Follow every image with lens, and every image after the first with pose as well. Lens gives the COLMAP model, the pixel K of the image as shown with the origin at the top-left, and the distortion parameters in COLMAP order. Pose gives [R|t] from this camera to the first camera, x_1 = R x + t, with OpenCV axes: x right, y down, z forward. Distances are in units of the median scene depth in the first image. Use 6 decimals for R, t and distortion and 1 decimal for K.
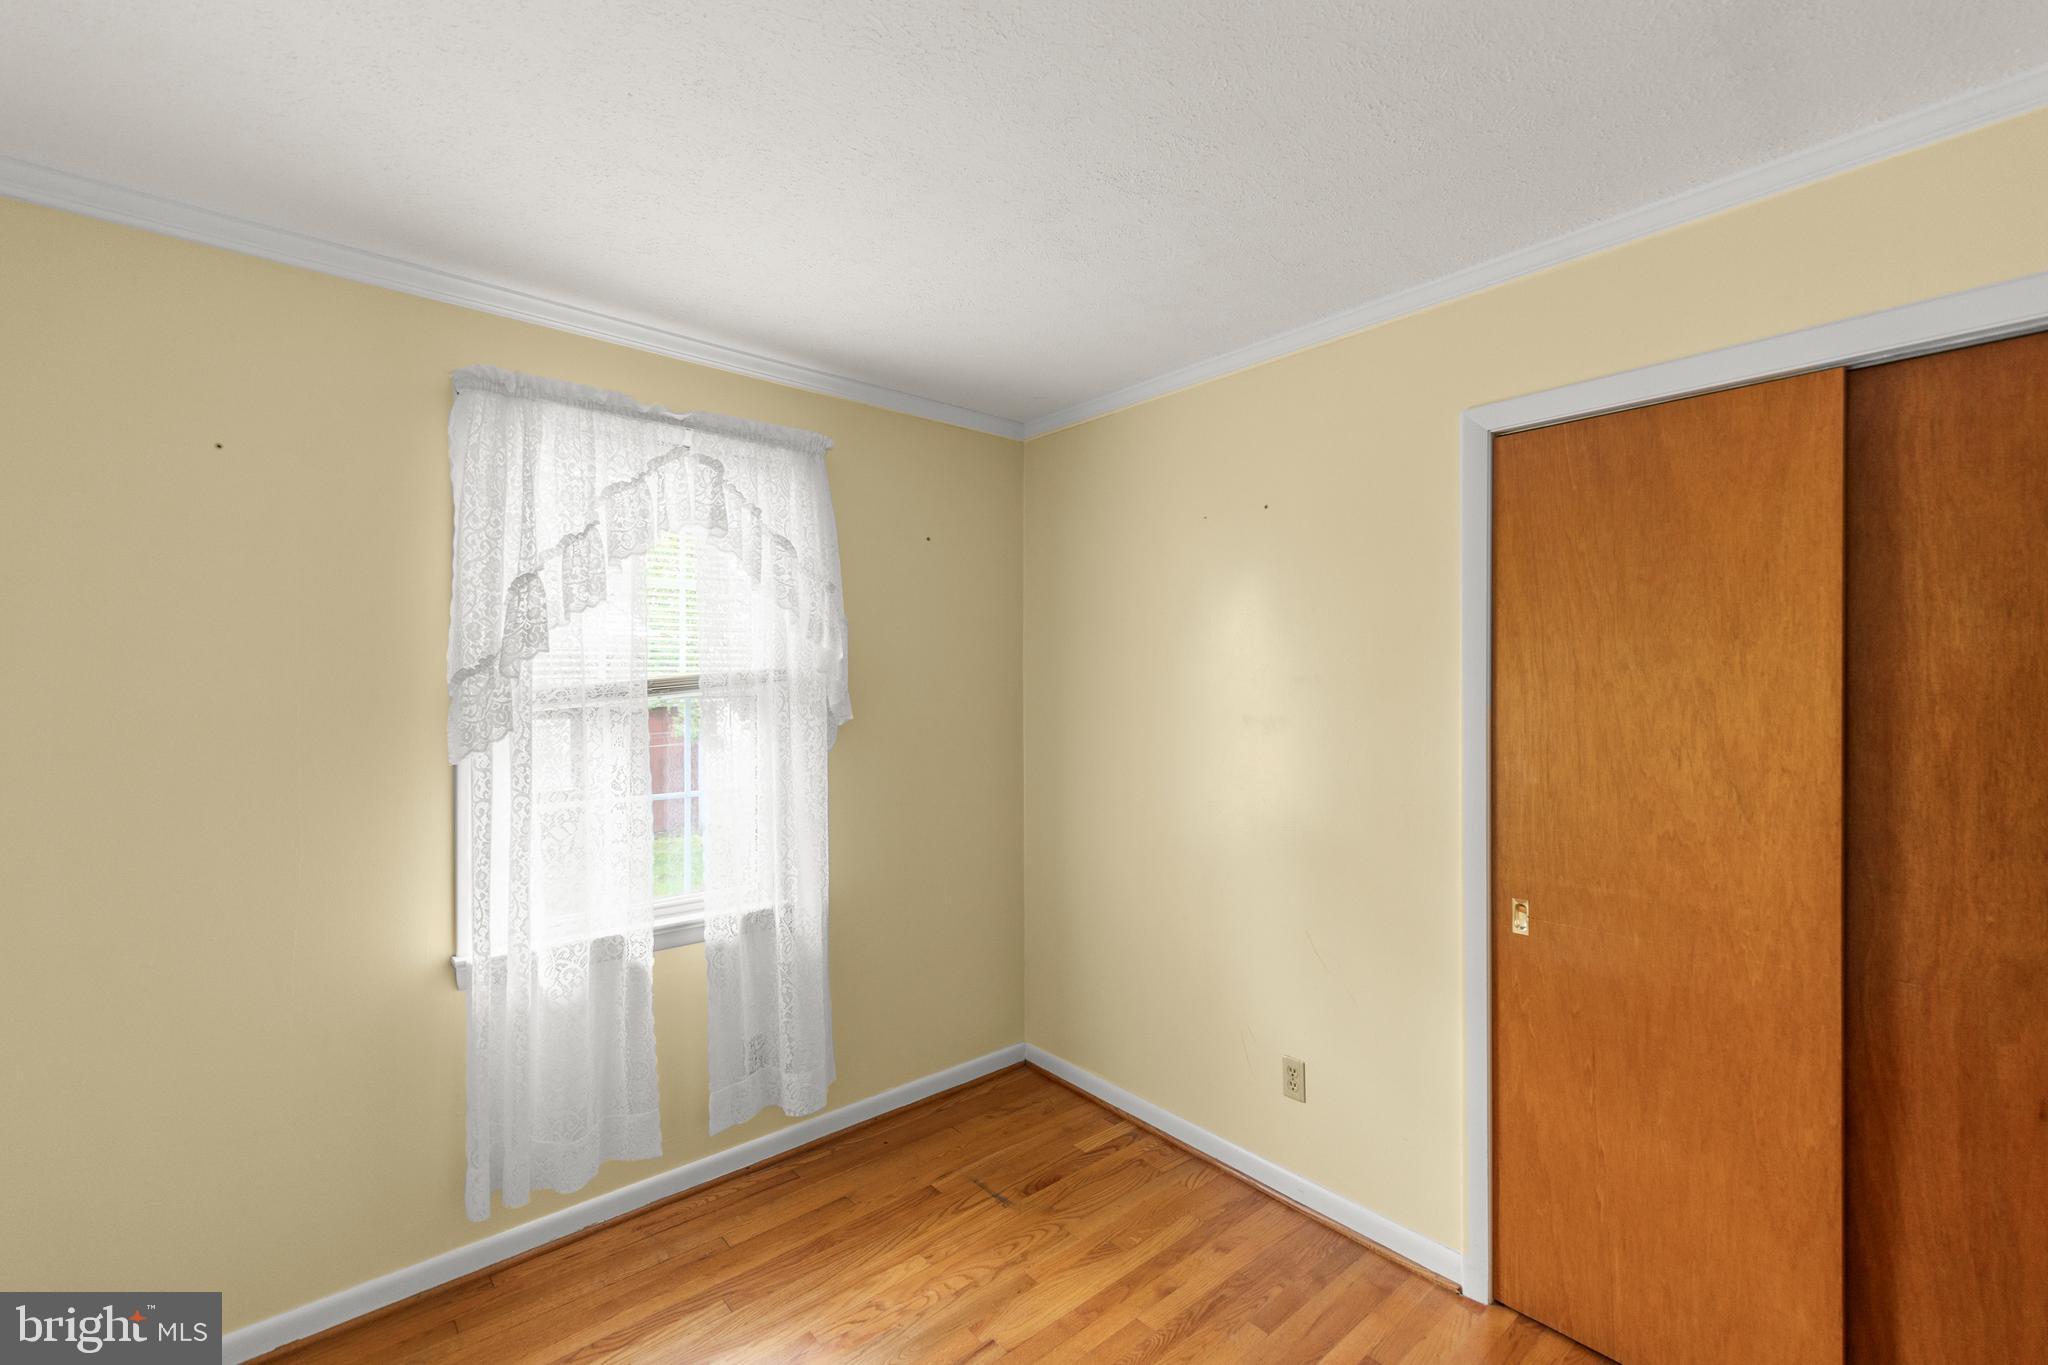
lens RADIAL K [[882.4, 0, 1069.0], [0, 882.4, 680.2], [0, 0, 1]] dist [0.009114, -0.000928]
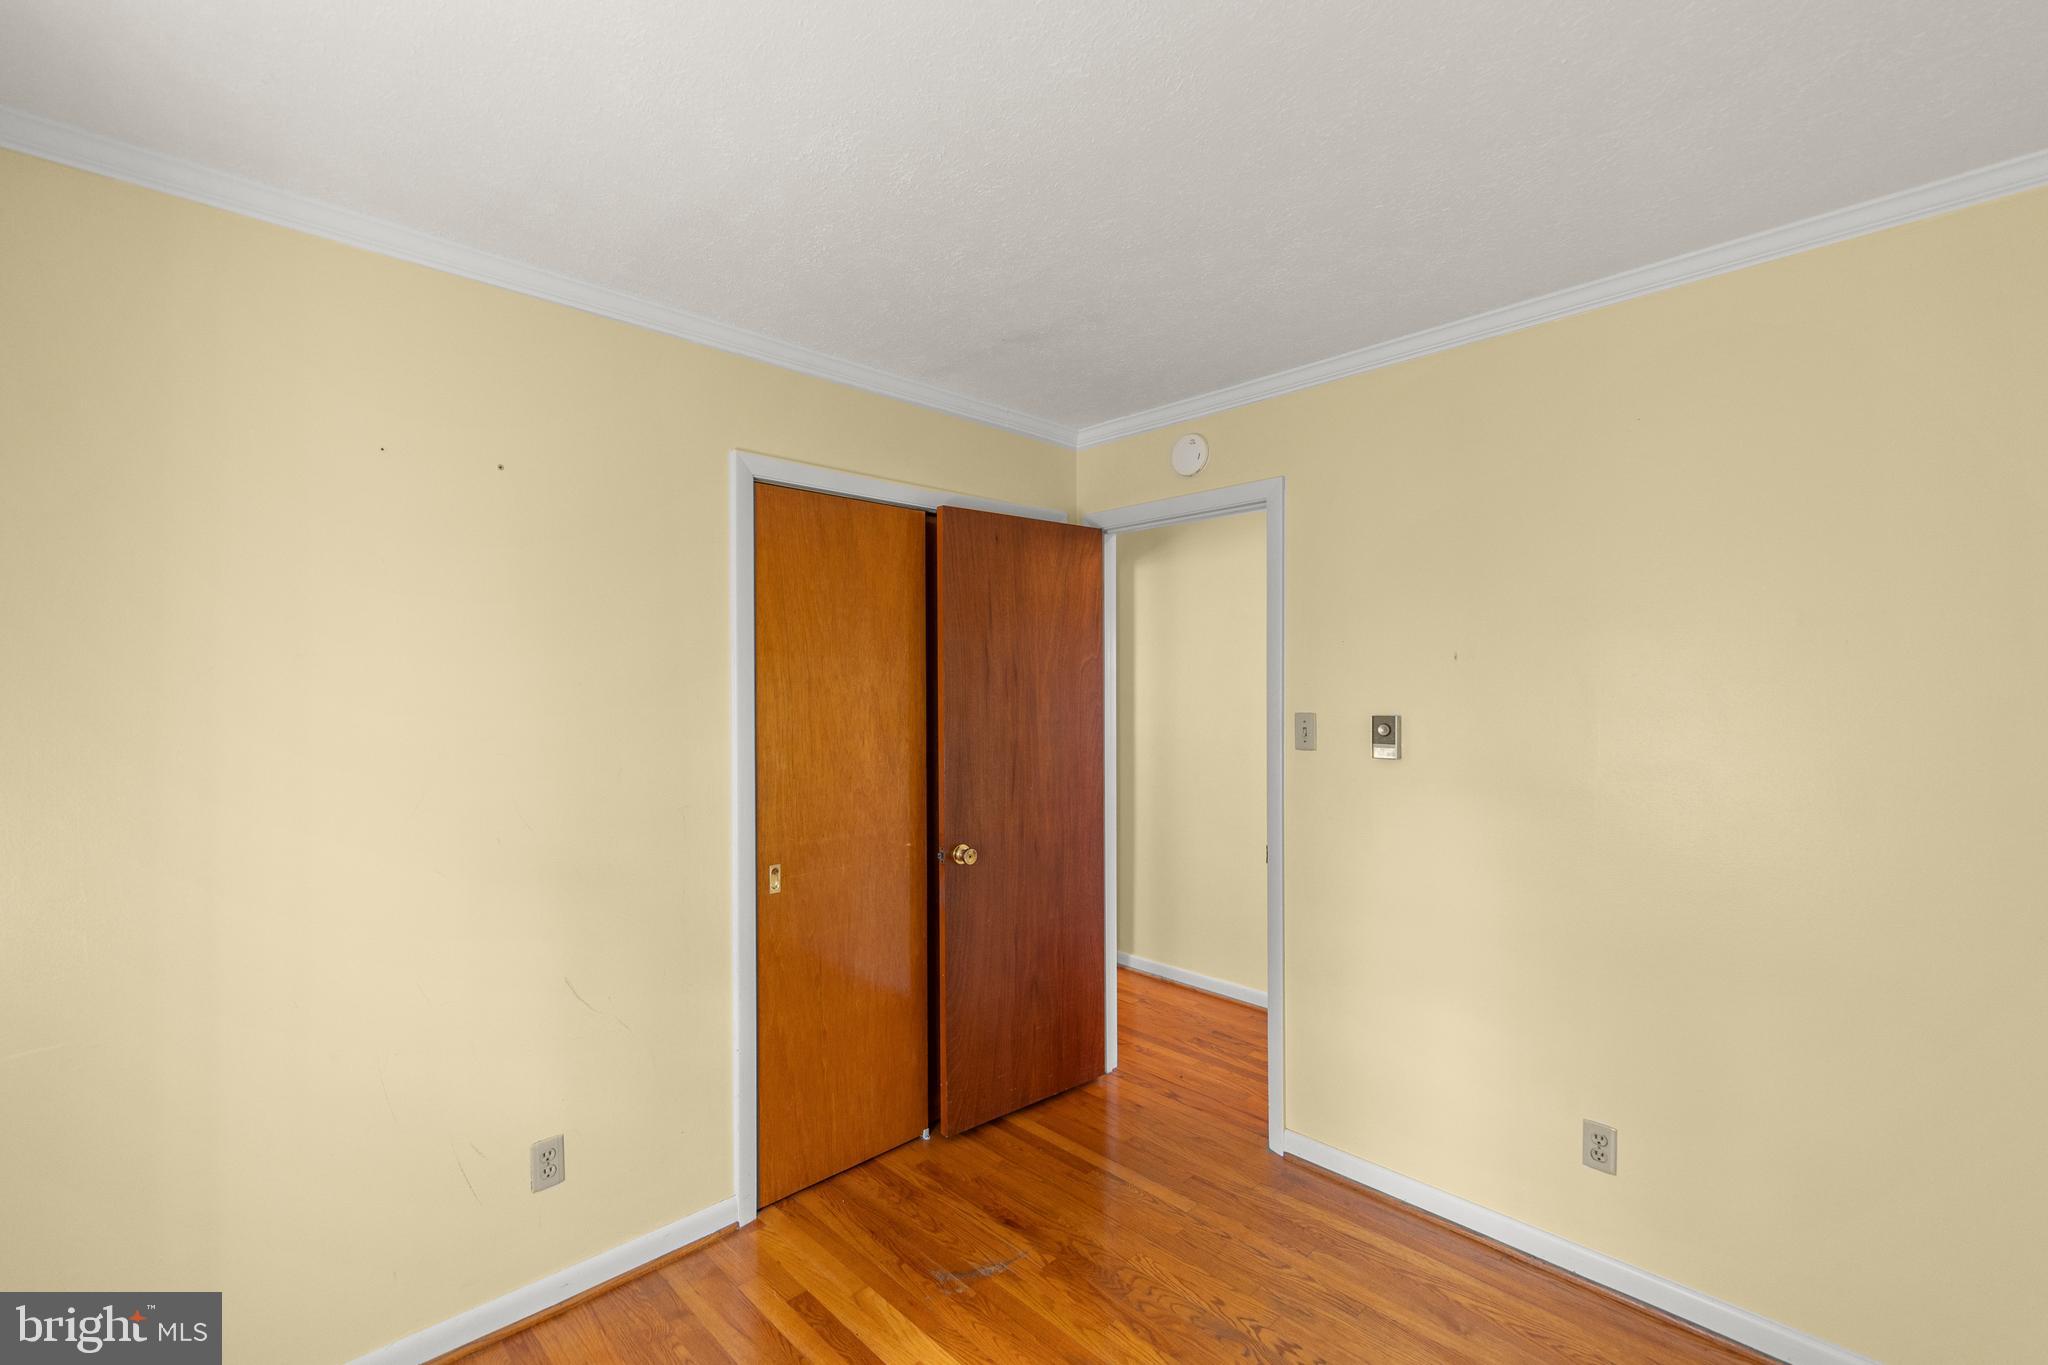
lens RADIAL K [[882.4, 0, 1015.2], [0, 882.4, 685.0], [0, 0, 1]] dist [0.009114, -0.000928]
pose [[-0.043643, 0.004079, 0.999039, -0.713181], [0.003040, 0.999988, -0.003950, 0.003216], [-0.999043, 0.002865, -0.043655, 0.700518]]
